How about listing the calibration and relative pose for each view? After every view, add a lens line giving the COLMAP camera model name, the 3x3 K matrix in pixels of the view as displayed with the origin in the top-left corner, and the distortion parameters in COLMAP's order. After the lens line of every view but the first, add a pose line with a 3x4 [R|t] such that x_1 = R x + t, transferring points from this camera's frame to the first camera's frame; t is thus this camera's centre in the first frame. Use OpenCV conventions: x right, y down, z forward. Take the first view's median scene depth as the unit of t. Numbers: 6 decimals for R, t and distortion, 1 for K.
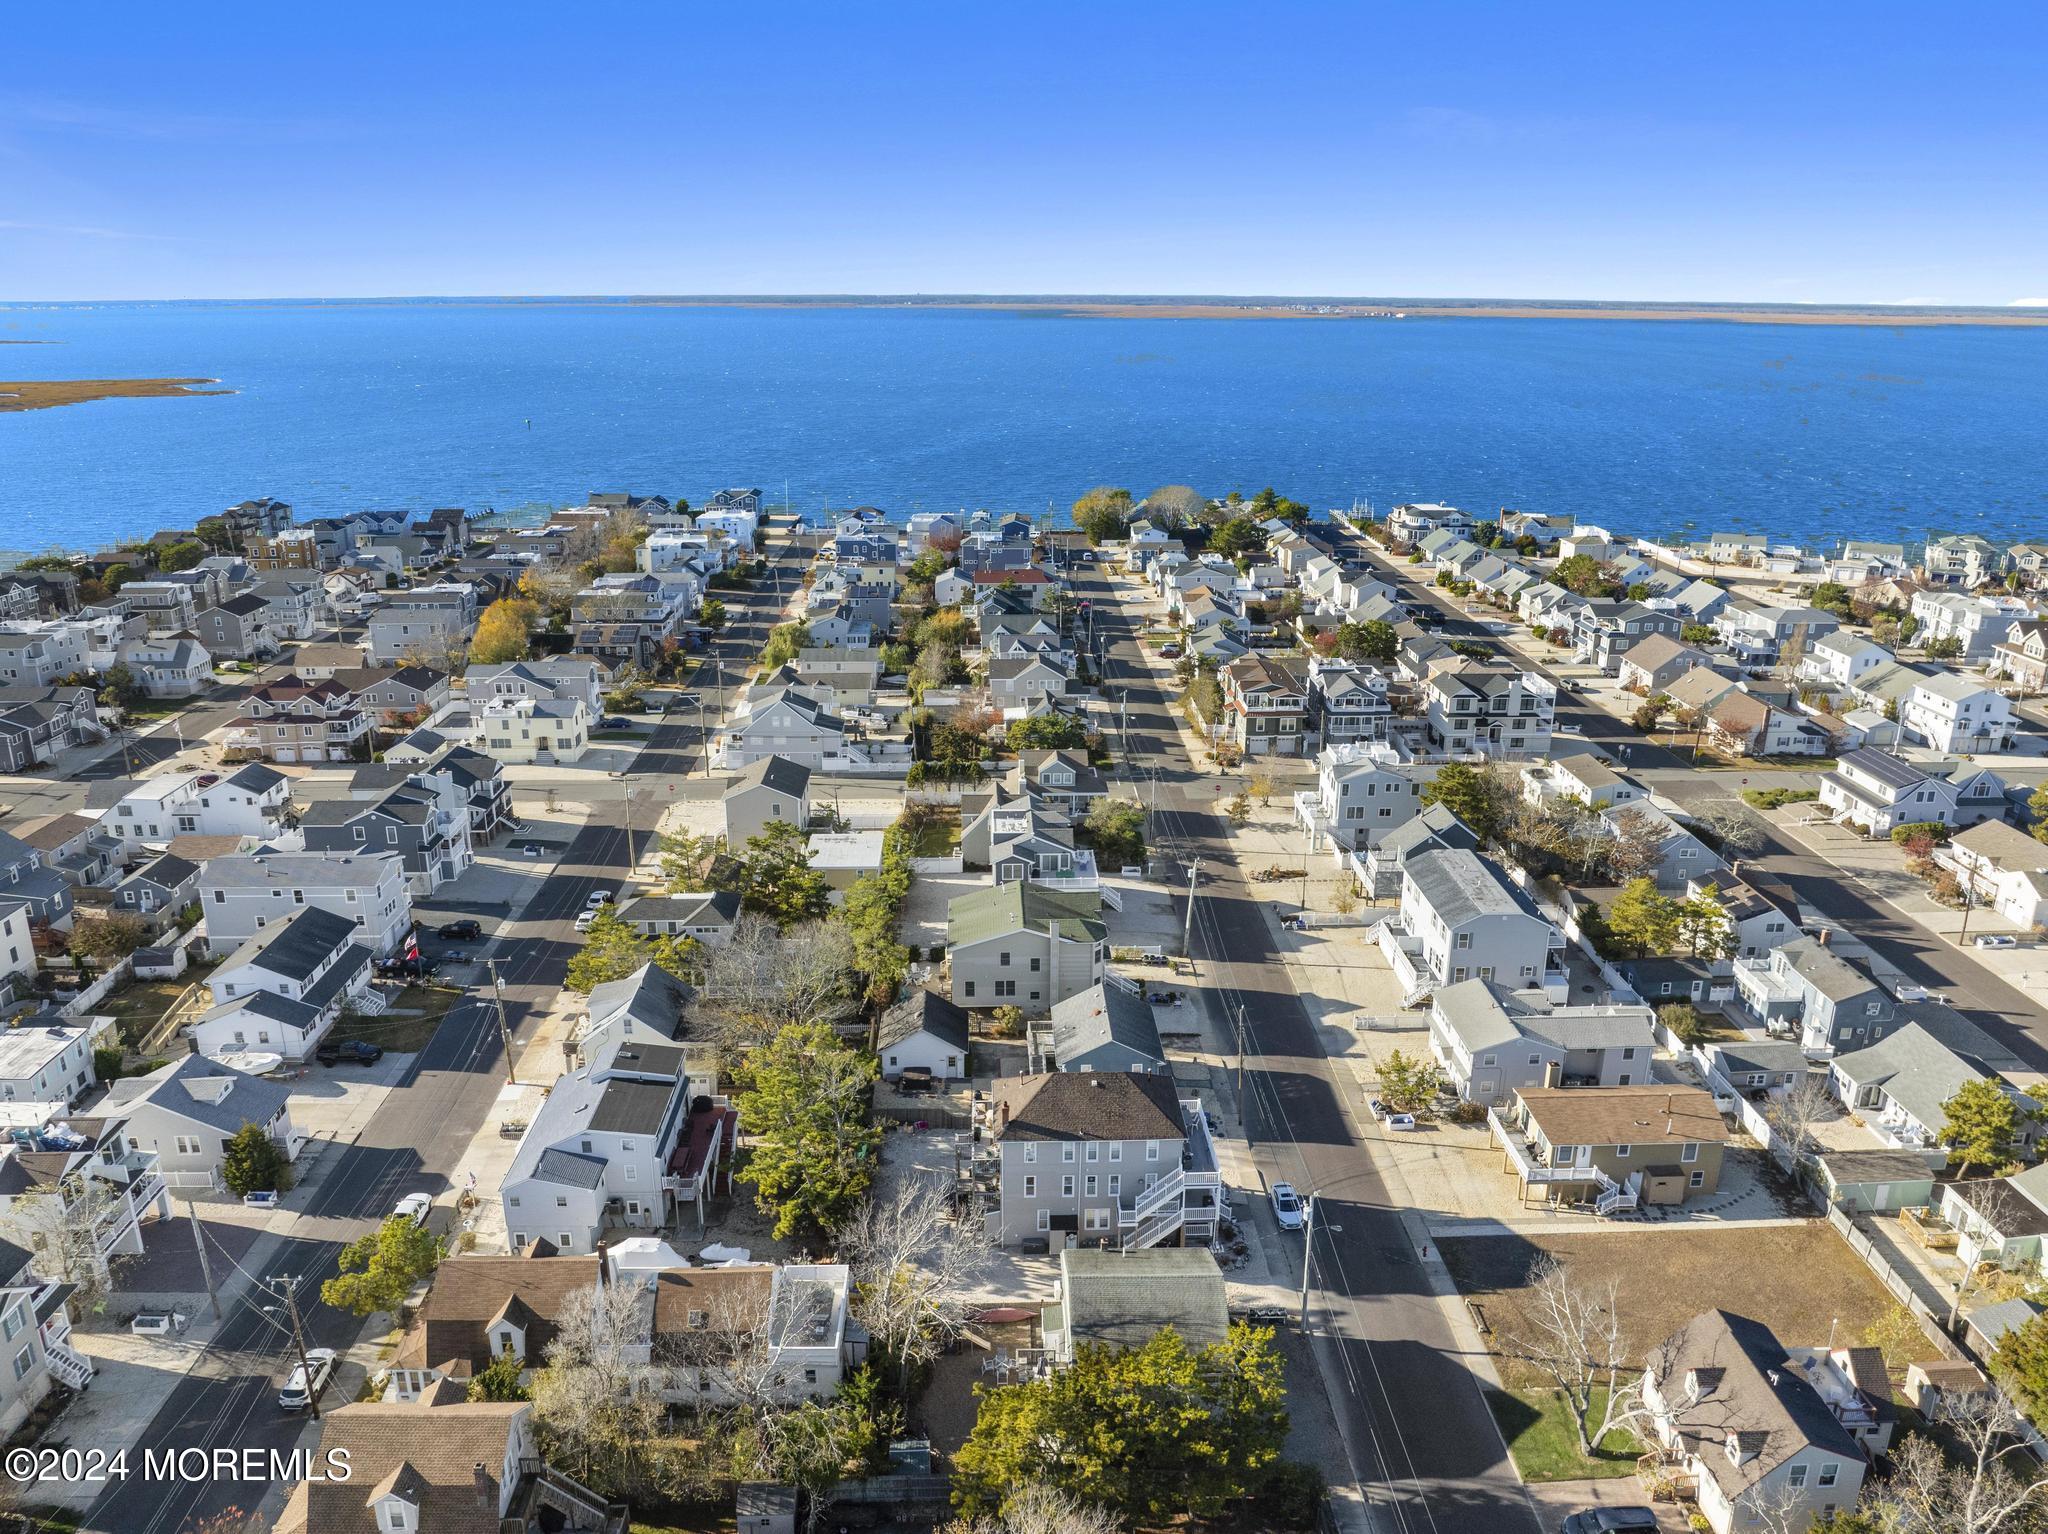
lens RADIAL K [[1466.3, 0, 1024.0], [0, 1466.3, 767.0], [0, 0, 1]] dist [-0.037757, -0.001269]
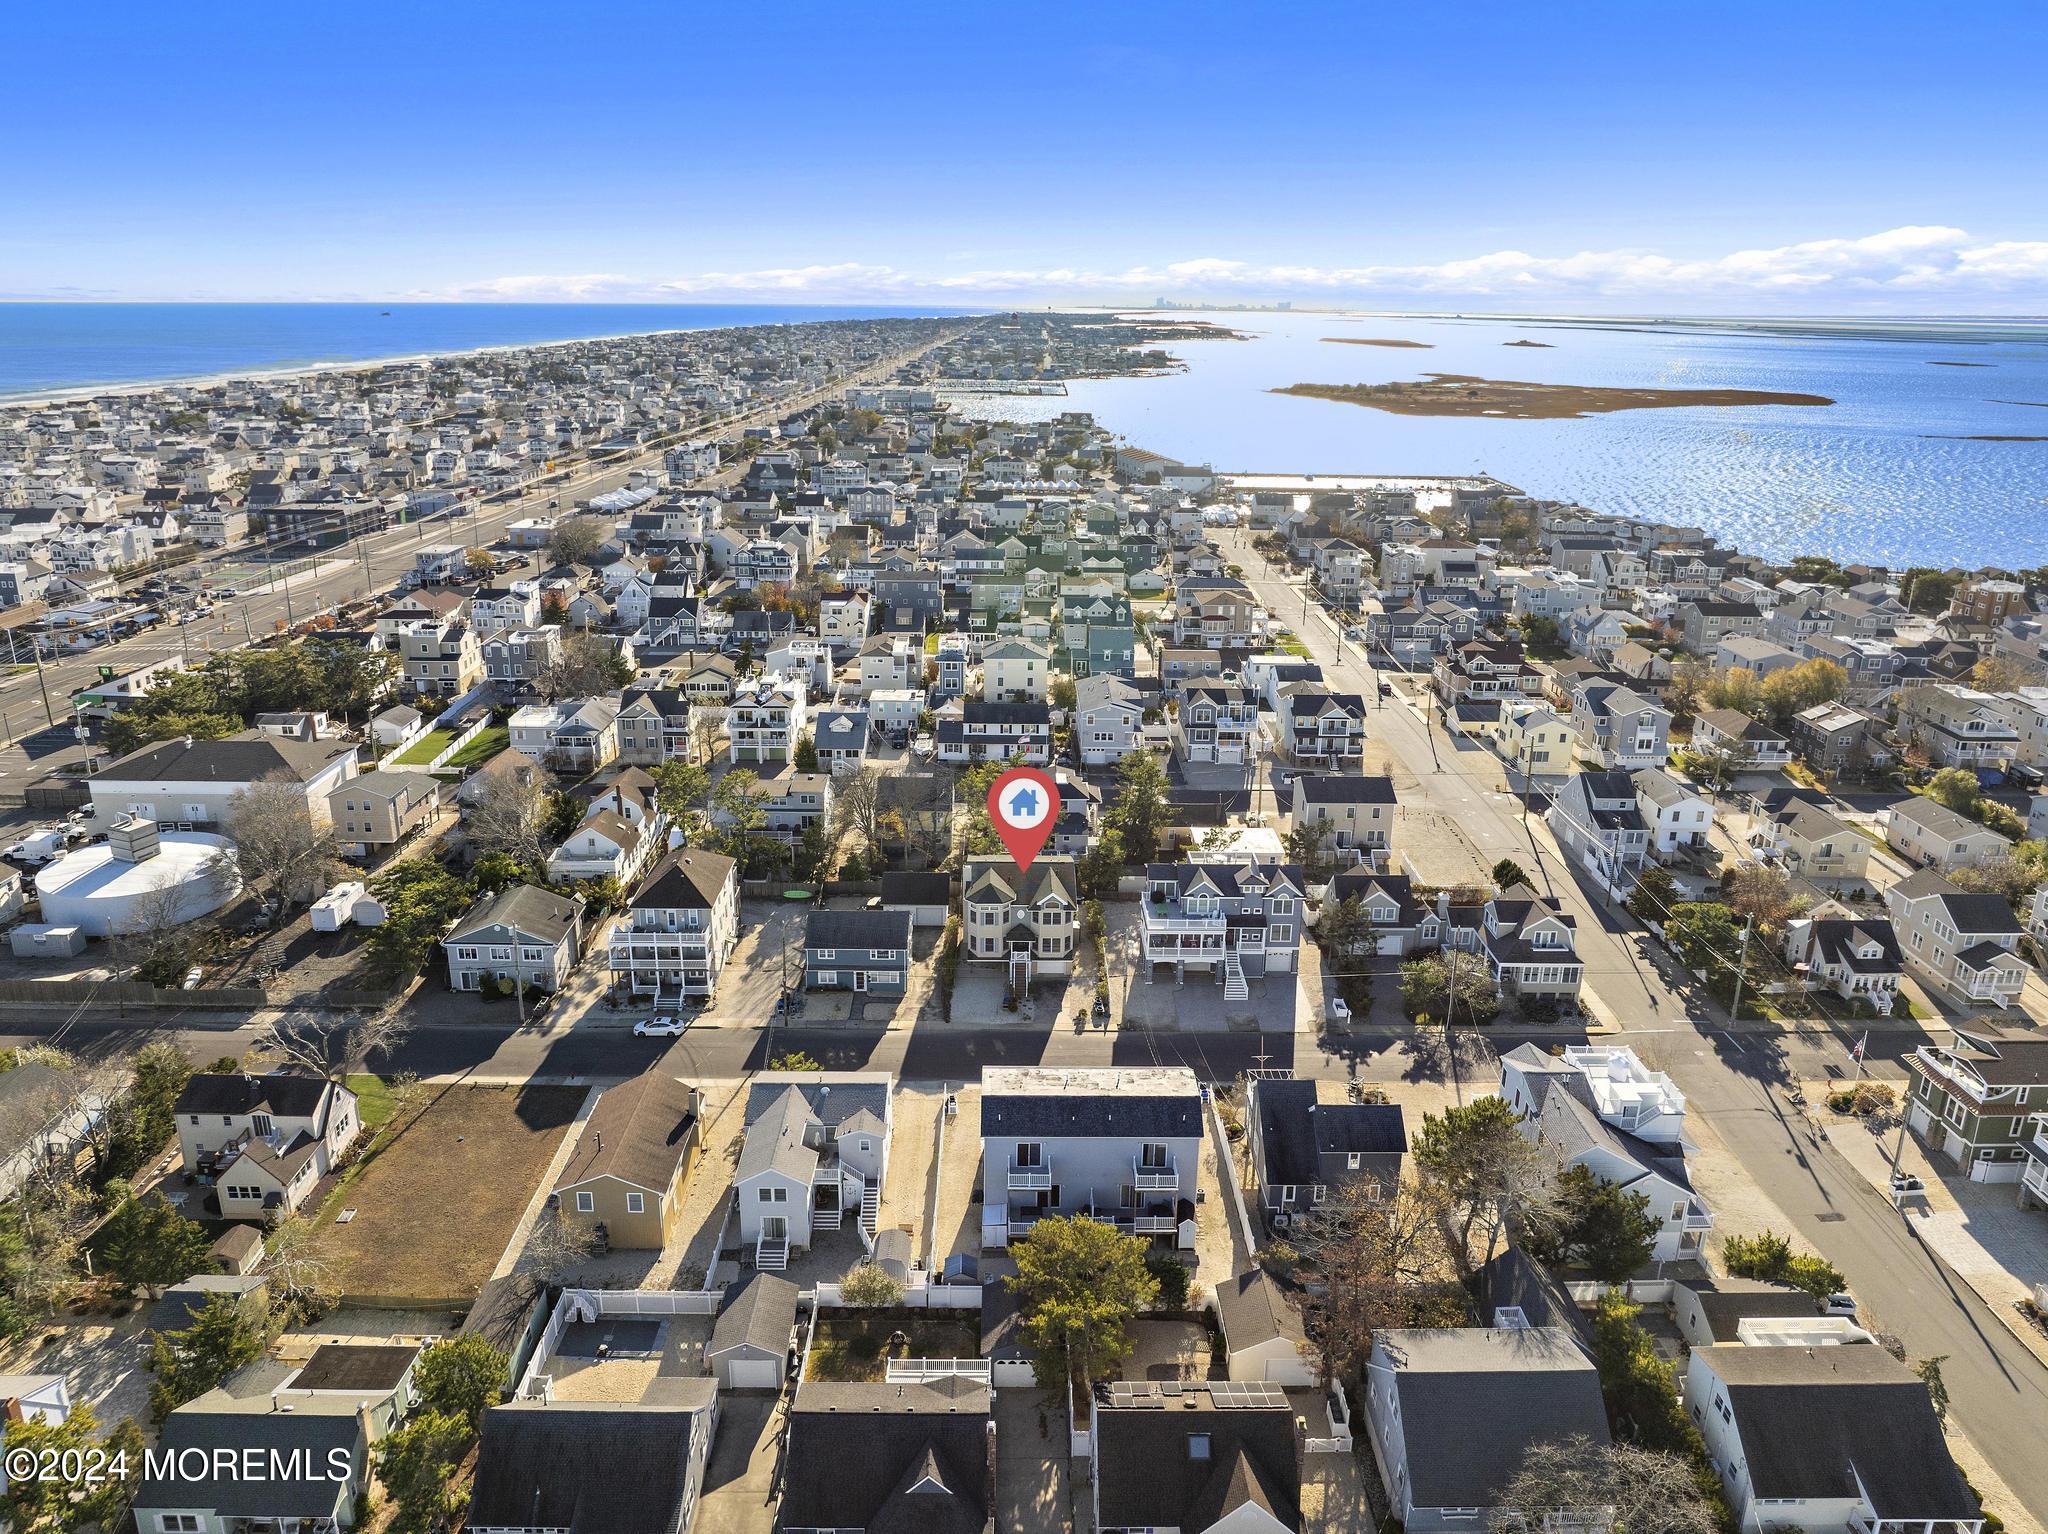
lens RADIAL K [[1442.7, 0, 1027.9], [0, 1442.7, 755.6], [0, 0, 1]] dist [-0.034065, -0.005672]
pose [[-0.017467, 0.298632, -0.954208, 0.767045], [-0.321473, 0.902002, 0.288178, -0.224539], [0.946758, 0.311786, 0.080247, 0.663764]]
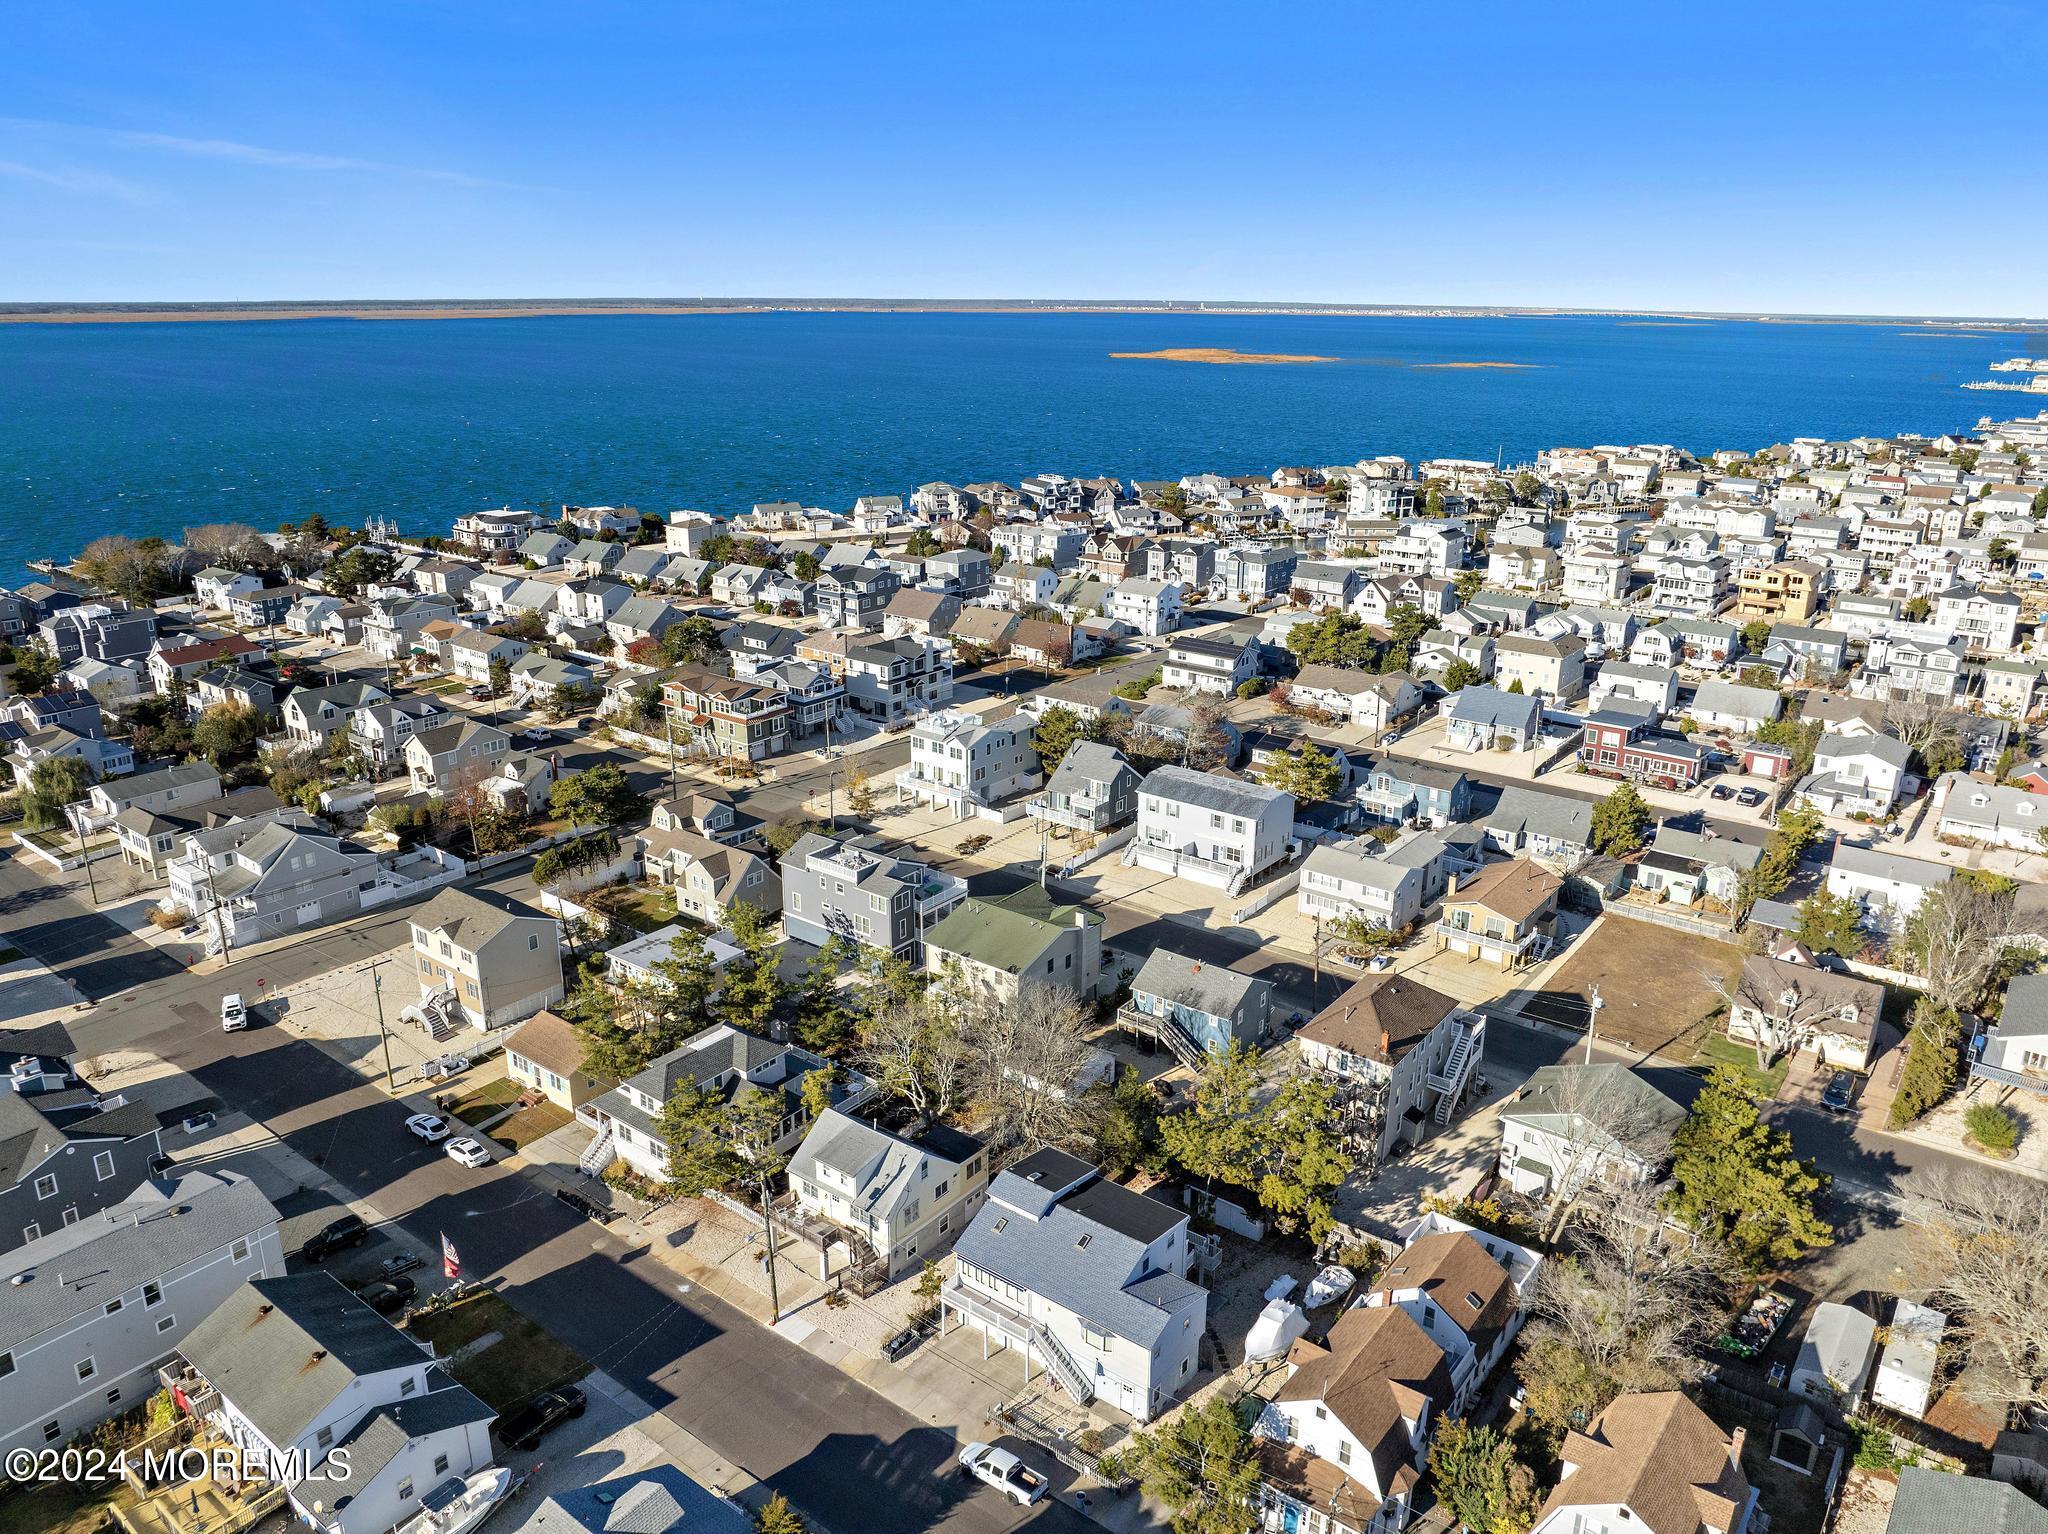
lens RADIAL K [[1442.7, 0, 1027.9], [0, 1442.7, 755.6], [0, 0, 1]] dist [-0.034065, -0.005672]
pose [[0.634051, -0.234005, 0.737036, -0.512944], [0.235738, 0.966238, 0.103977, -0.080814], [-0.736483, 0.107820, 0.667808, 0.248591]]
